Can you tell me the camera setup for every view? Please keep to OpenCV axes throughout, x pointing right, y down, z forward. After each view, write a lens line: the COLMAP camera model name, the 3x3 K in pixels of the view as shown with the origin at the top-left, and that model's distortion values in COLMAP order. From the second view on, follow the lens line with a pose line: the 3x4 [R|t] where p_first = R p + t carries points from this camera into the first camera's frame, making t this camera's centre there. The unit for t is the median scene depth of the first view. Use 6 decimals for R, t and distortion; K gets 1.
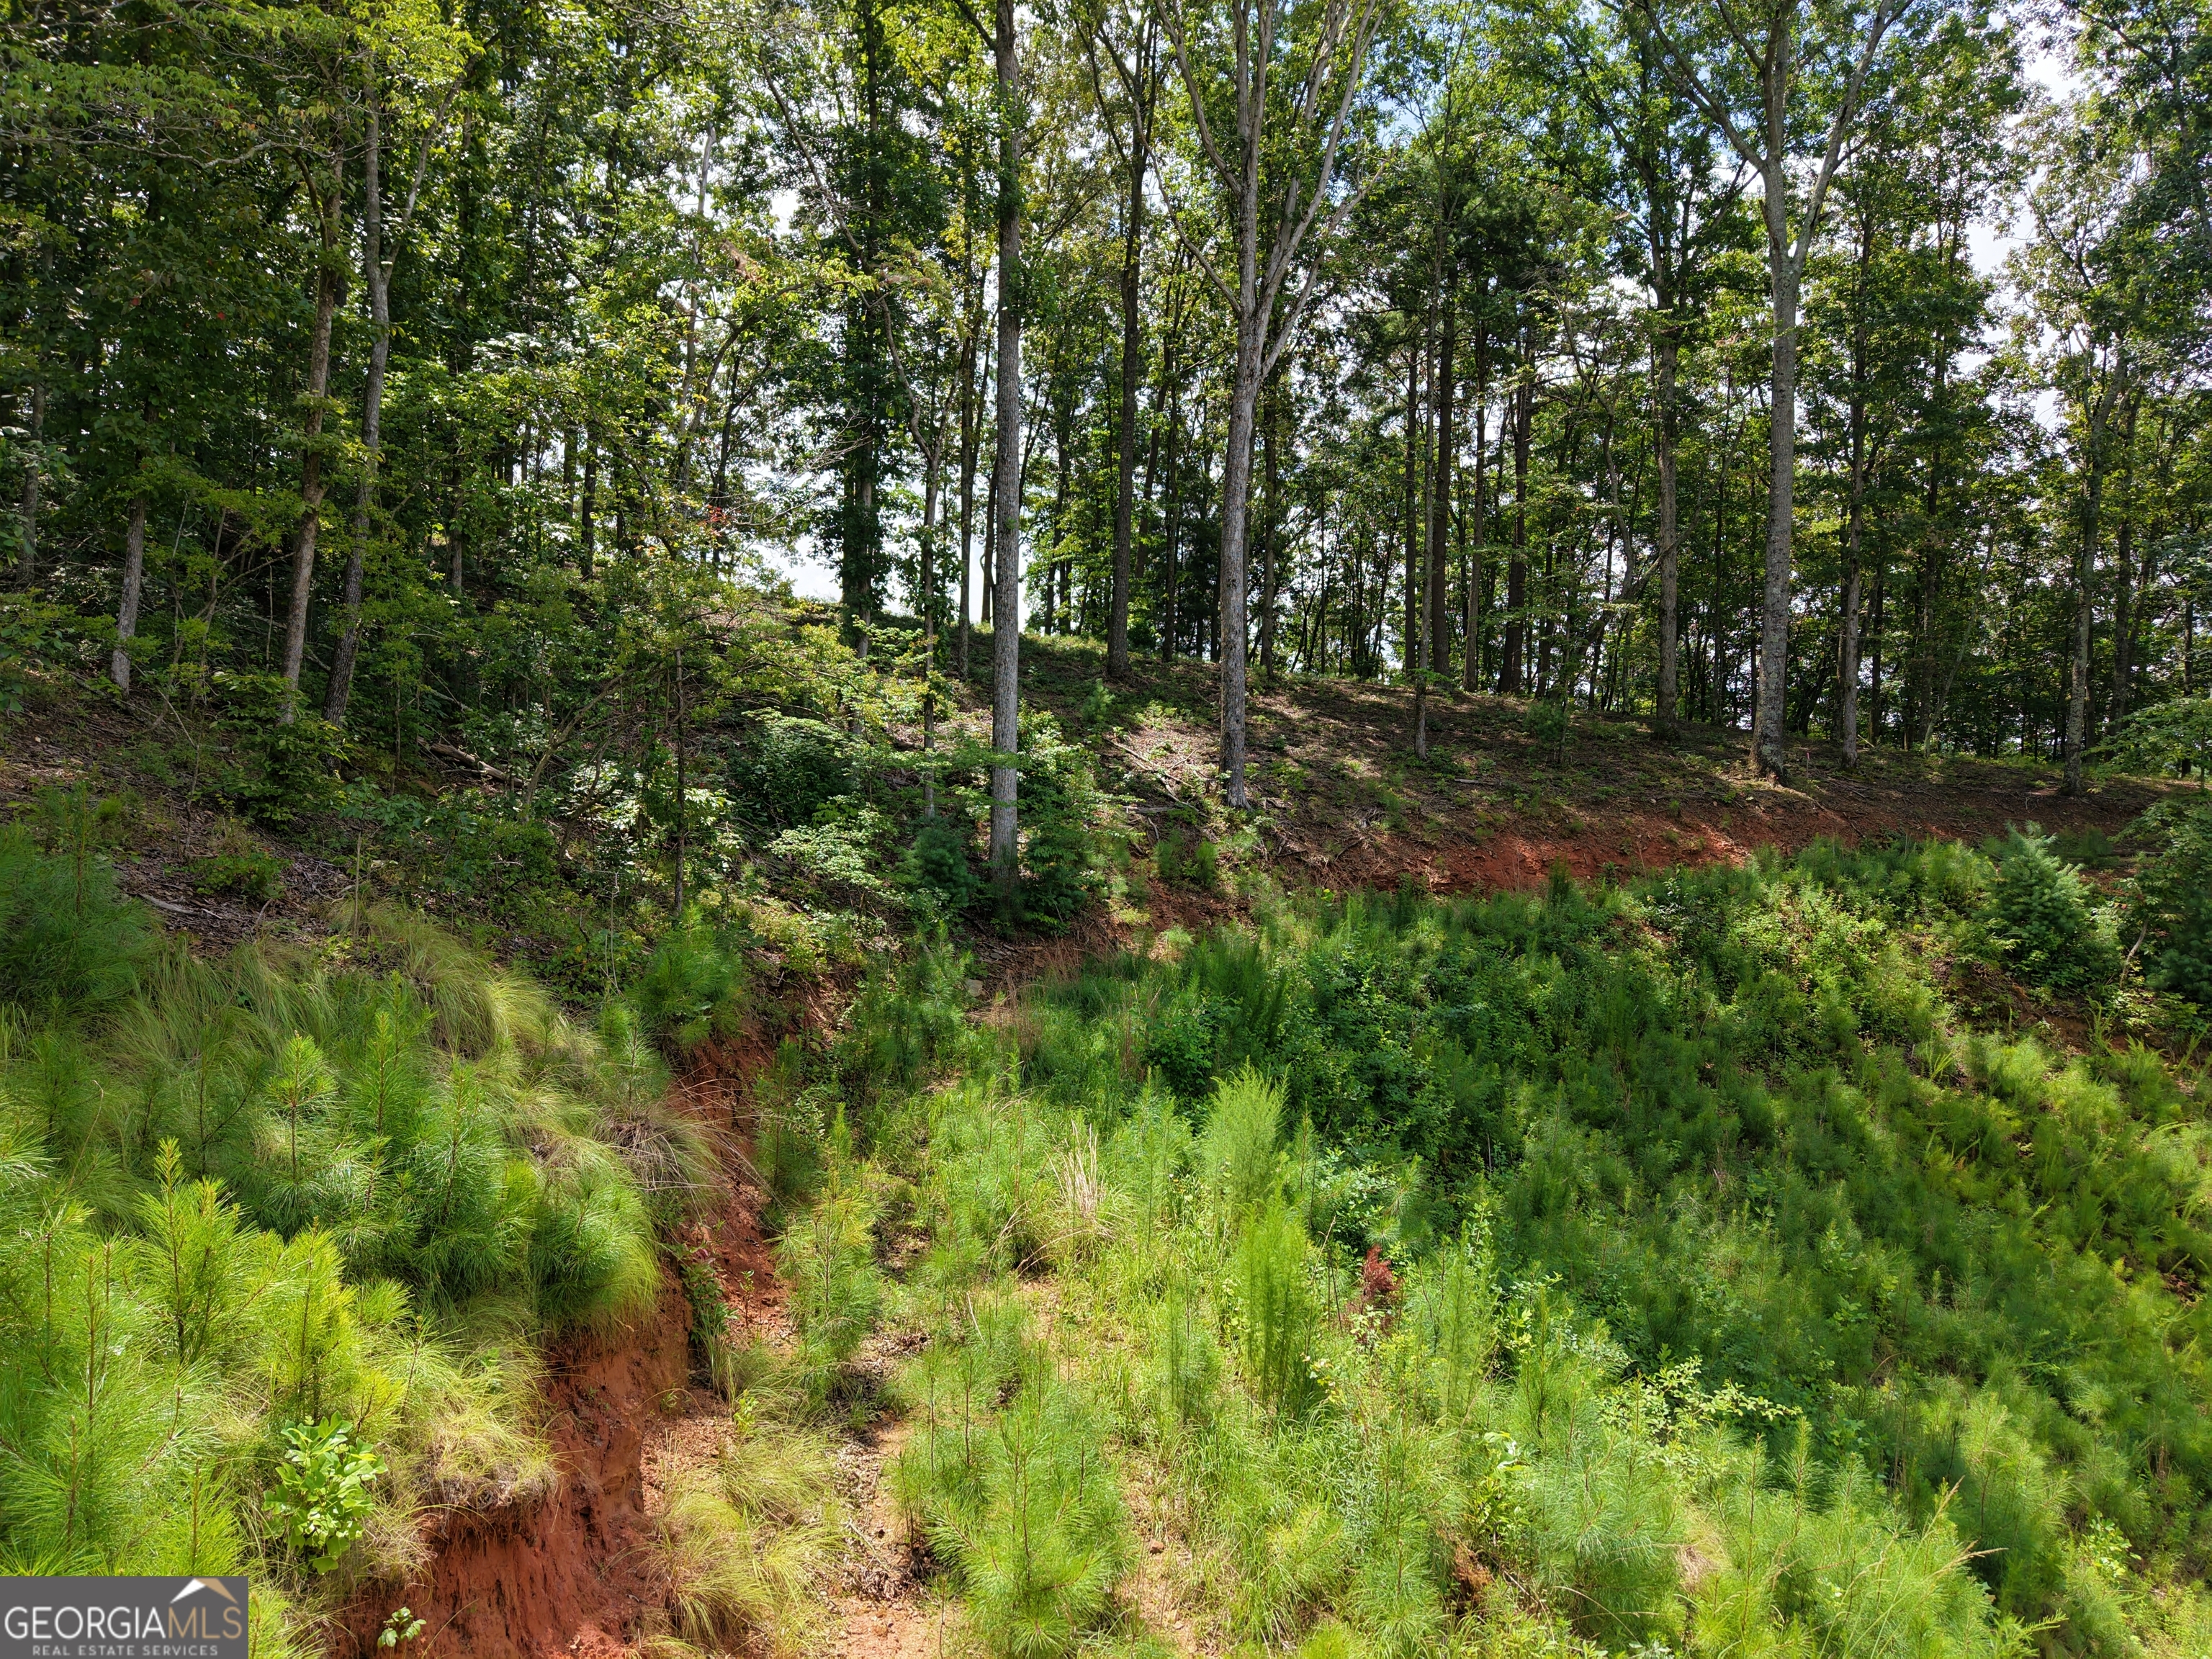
lens RADIAL K [[1487.5, 0, 1100.7], [0, 1487.5, 830.7], [0, 0, 1]] dist [0.029545, -0.023261]
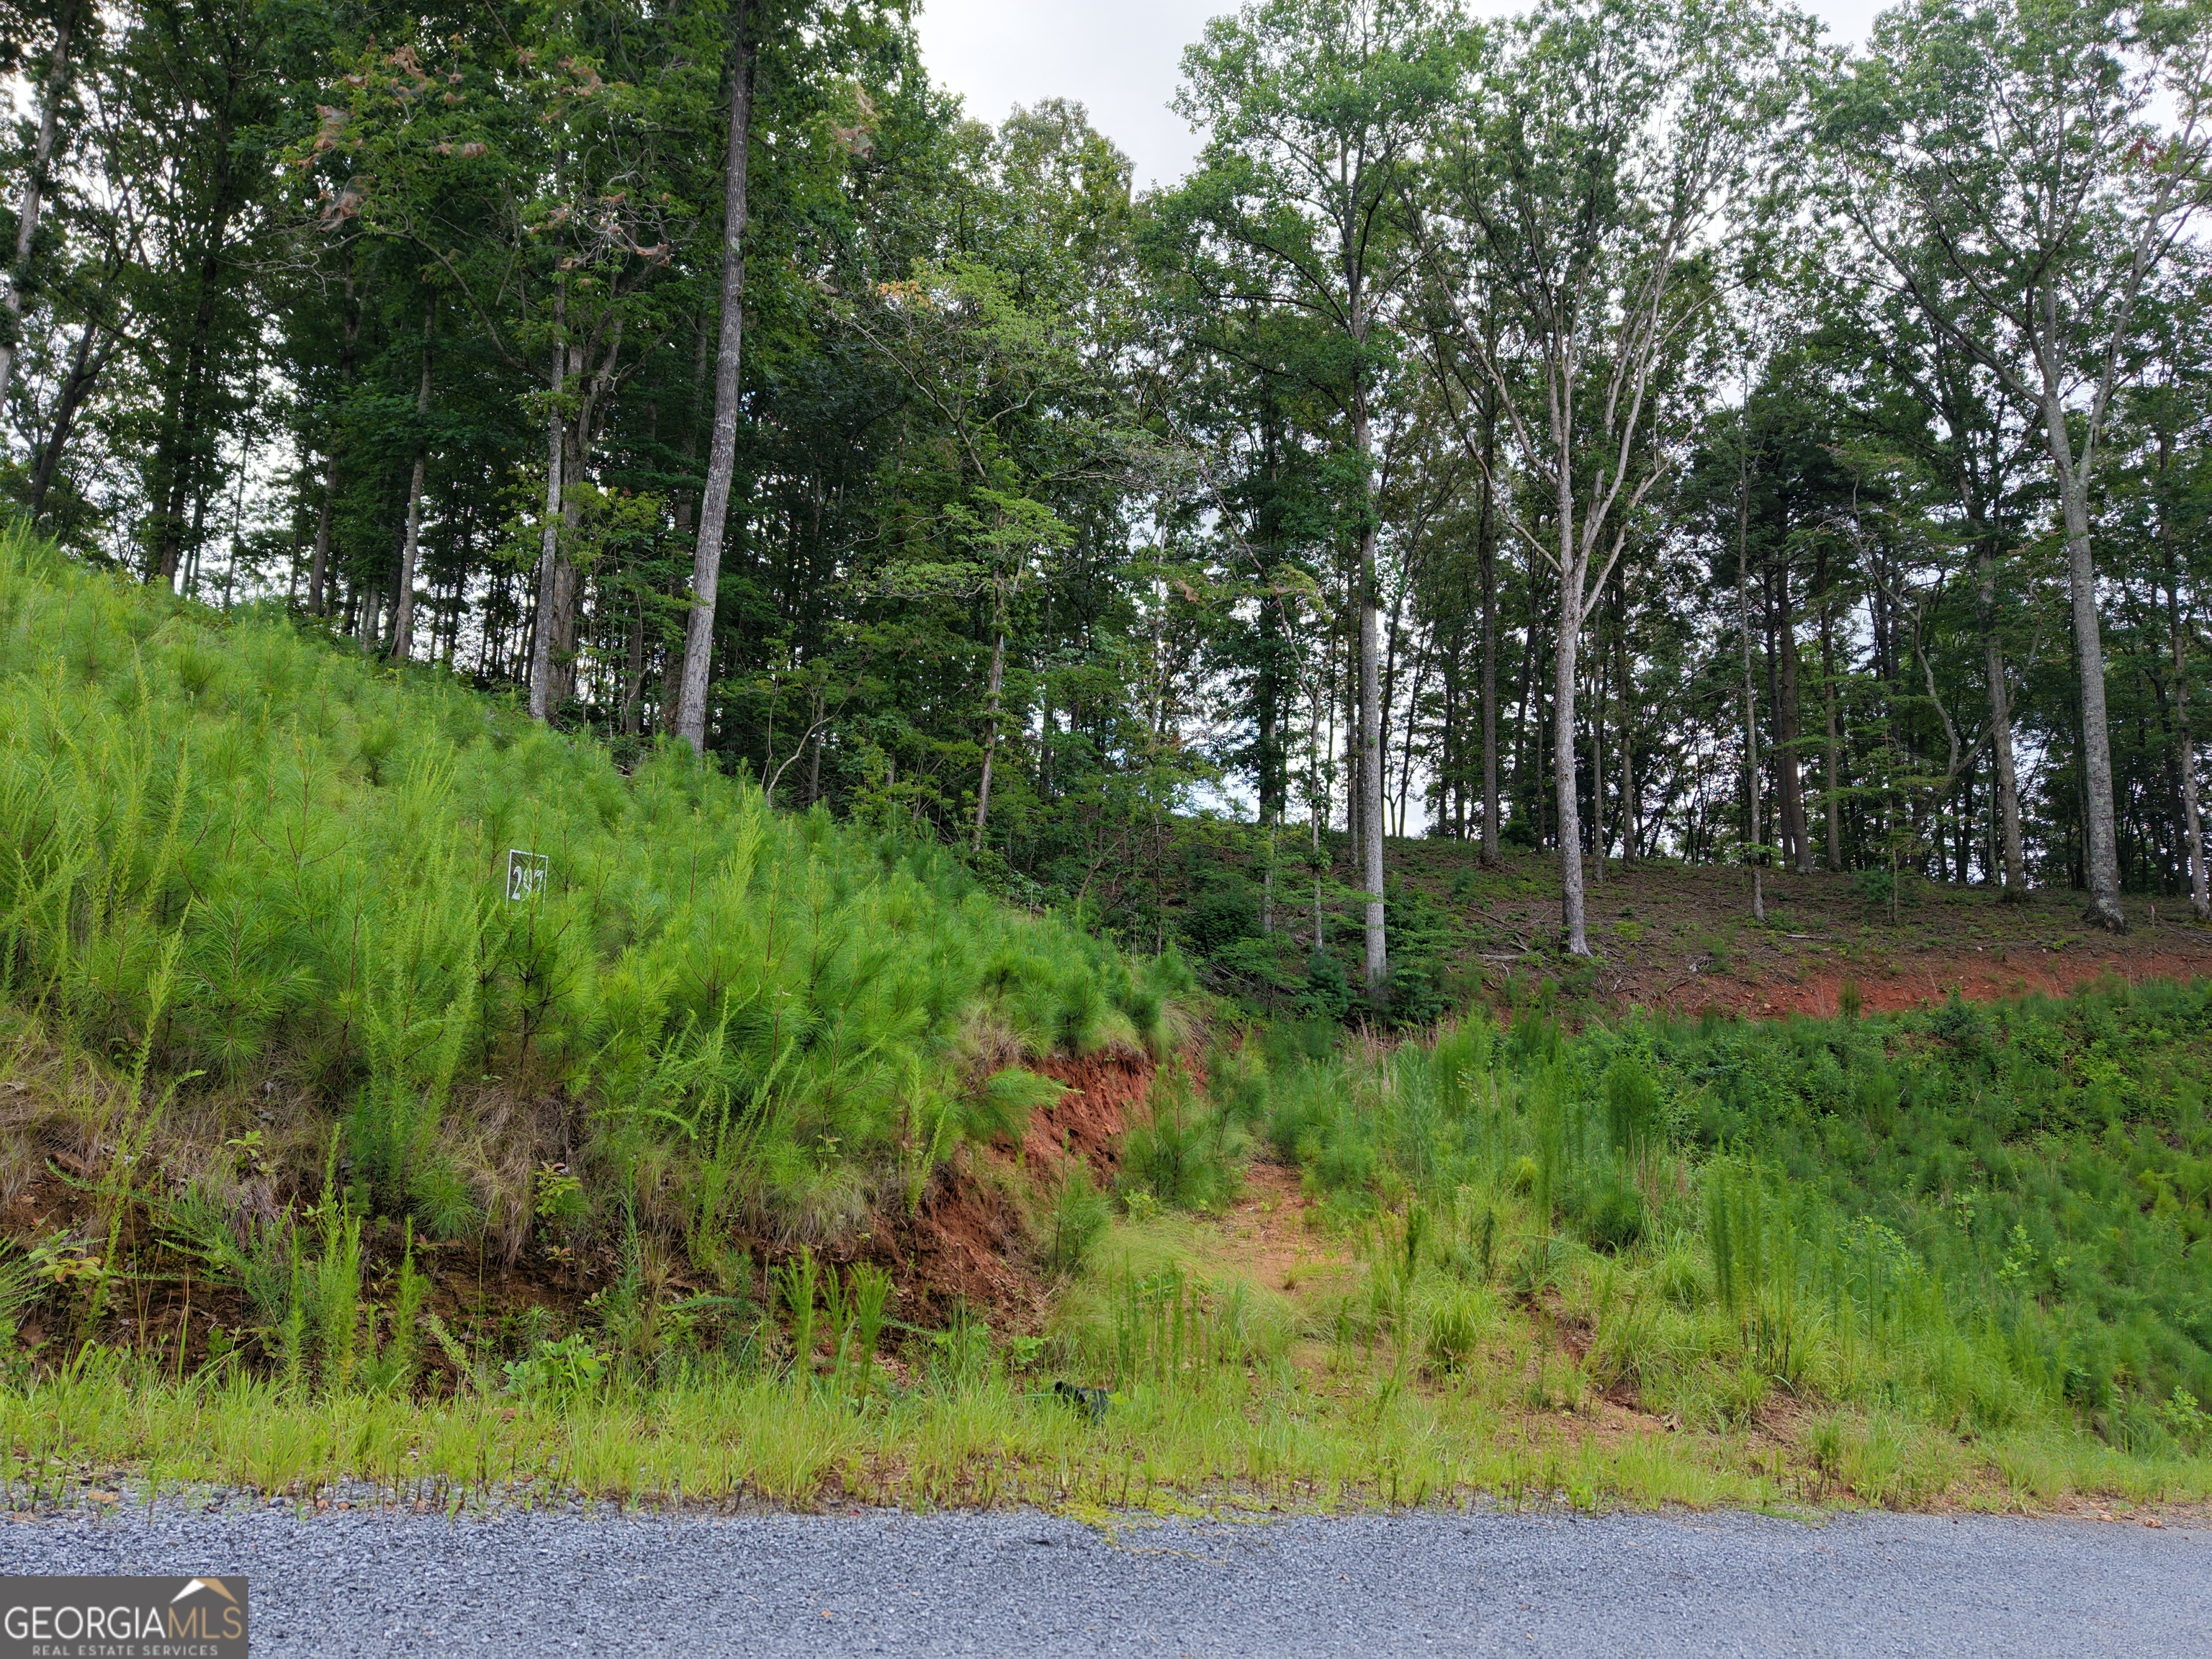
lens RADIAL K [[1487.5, 0, 1100.7], [0, 1487.5, 830.7], [0, 0, 1]] dist [0.029545, -0.023261]
pose [[0.959189, -0.051296, -0.278074, 0.042367], [0.005470, 0.986590, -0.163129, 0.055870], [0.282713, 0.154950, 0.946607, -0.204729]]
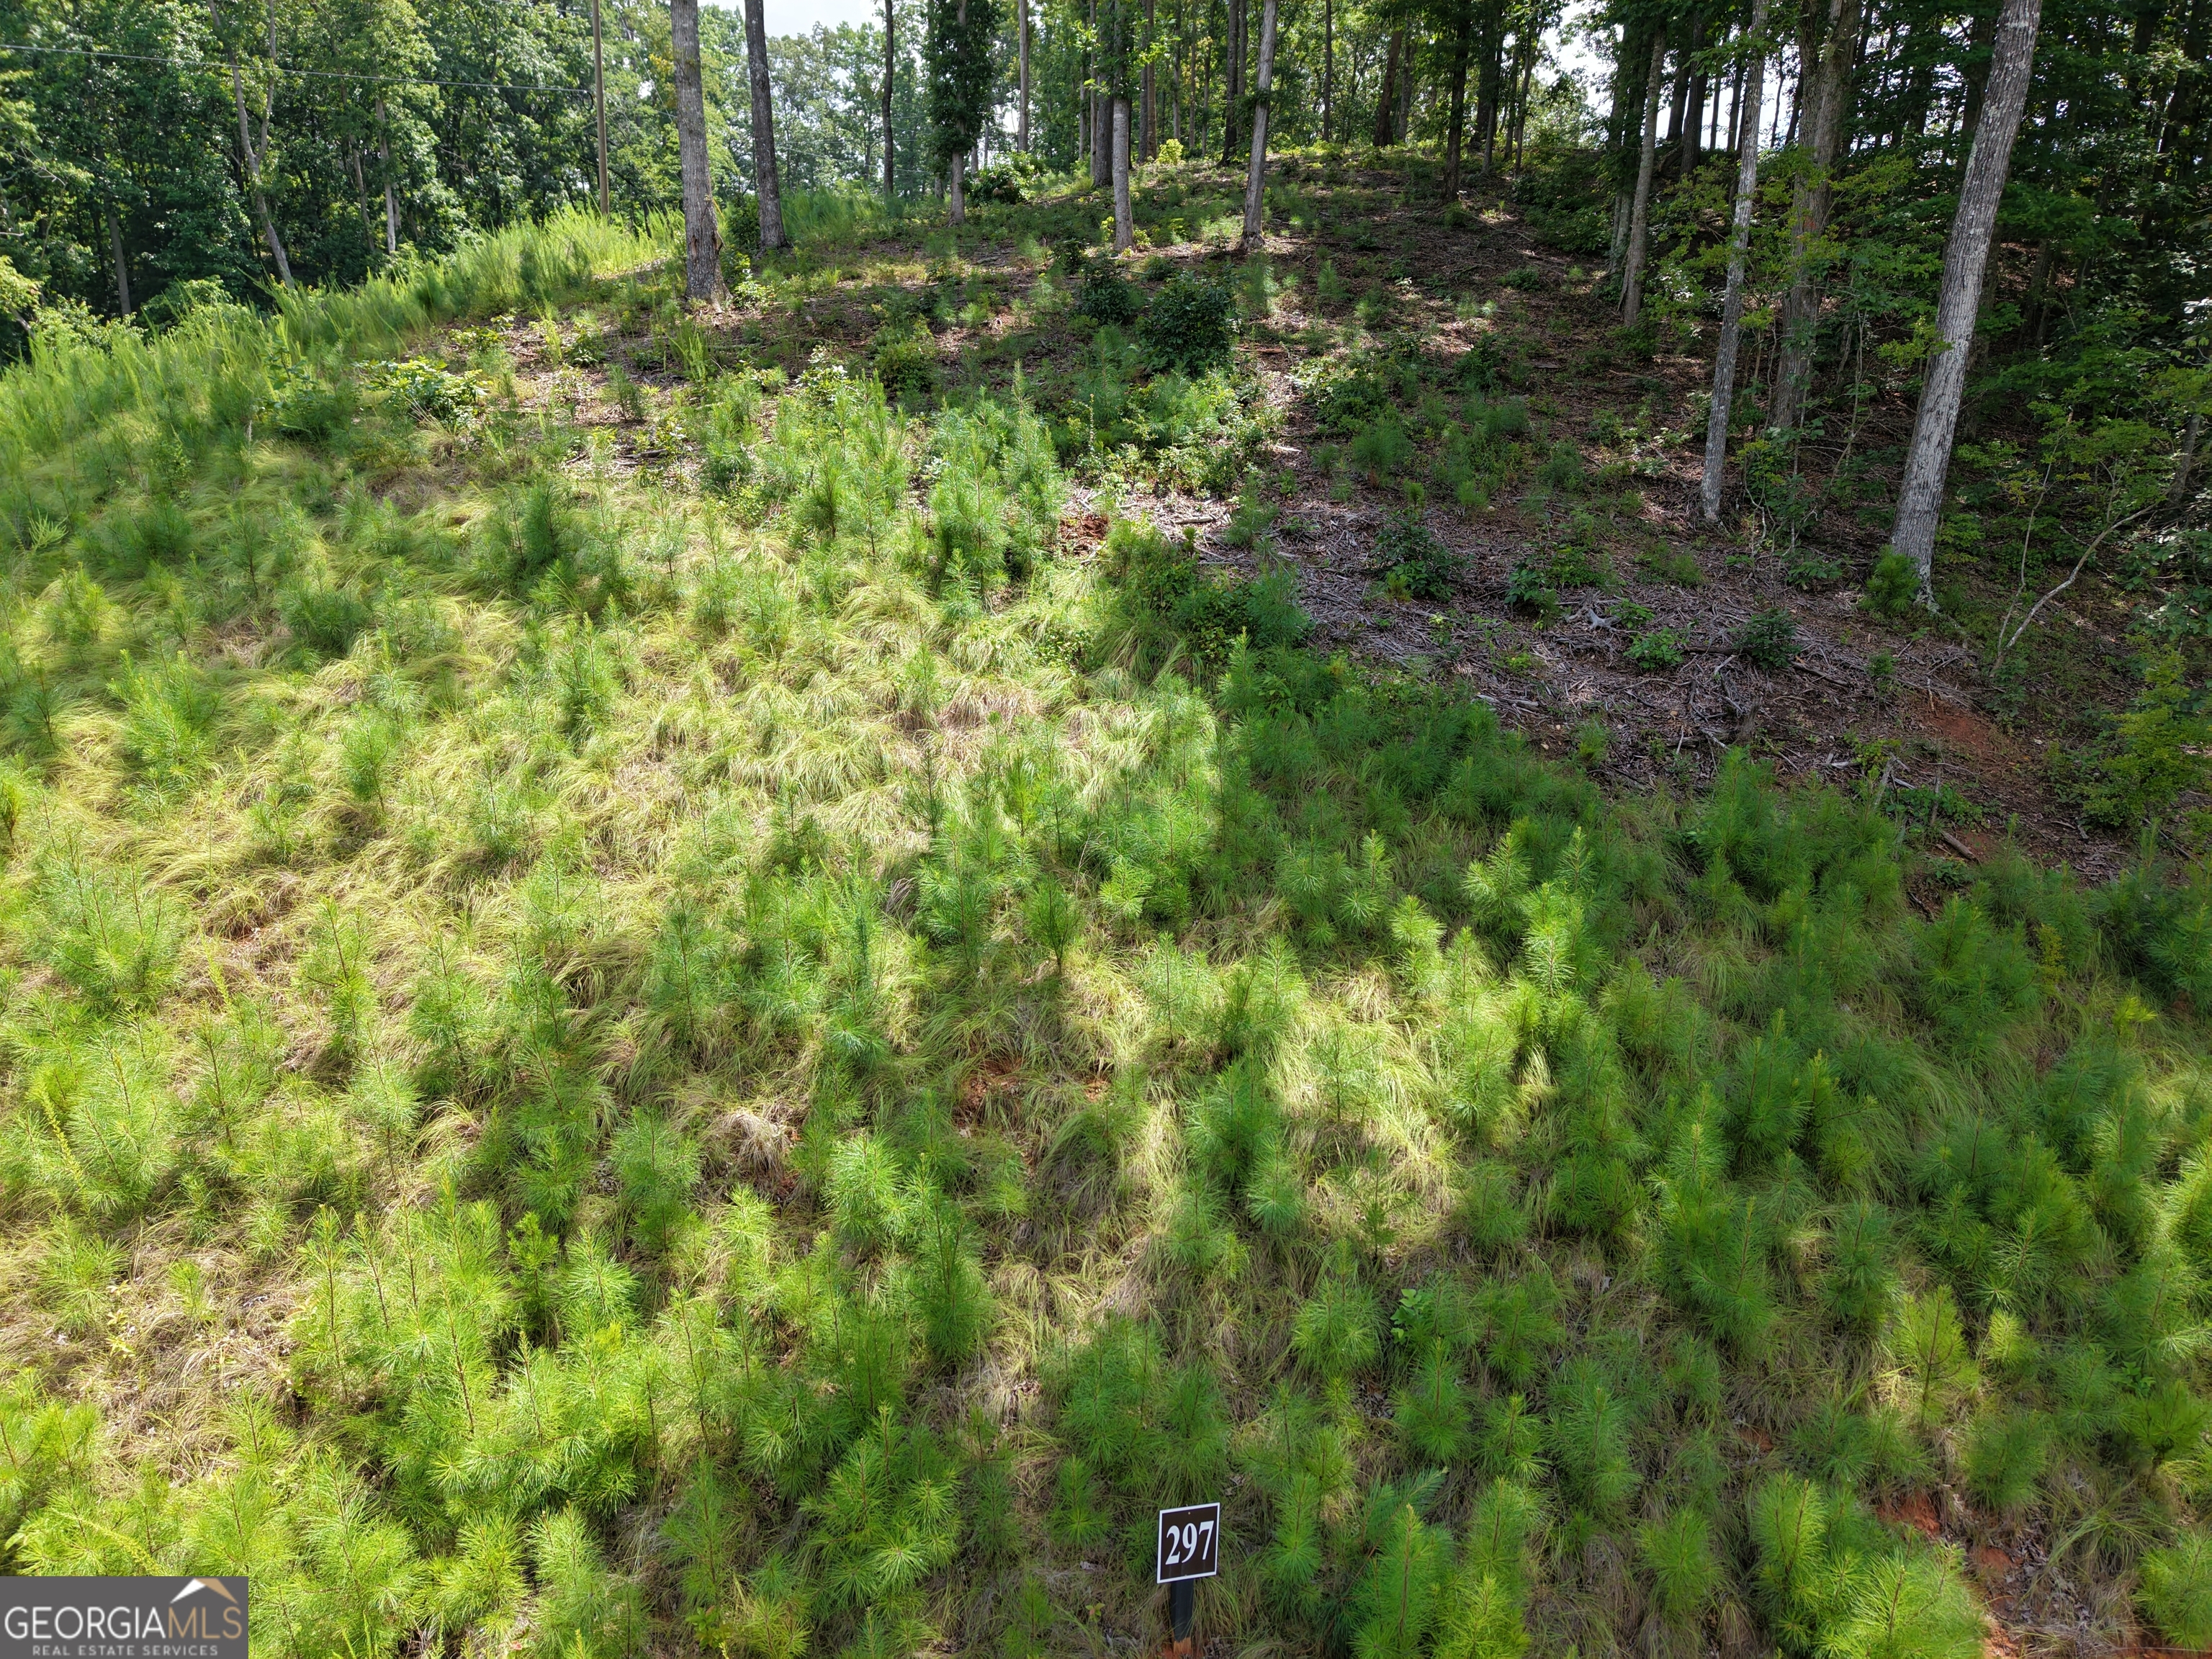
lens RADIAL K [[1487.5, 0, 1100.7], [0, 1487.5, 830.7], [0, 0, 1]] dist [0.029545, -0.023261]
pose [[0.402592, 0.228761, -0.886334, 0.029269], [-0.003045, 0.968599, 0.248611, -0.069279], [0.915374, -0.097390, 0.390647, -0.104811]]
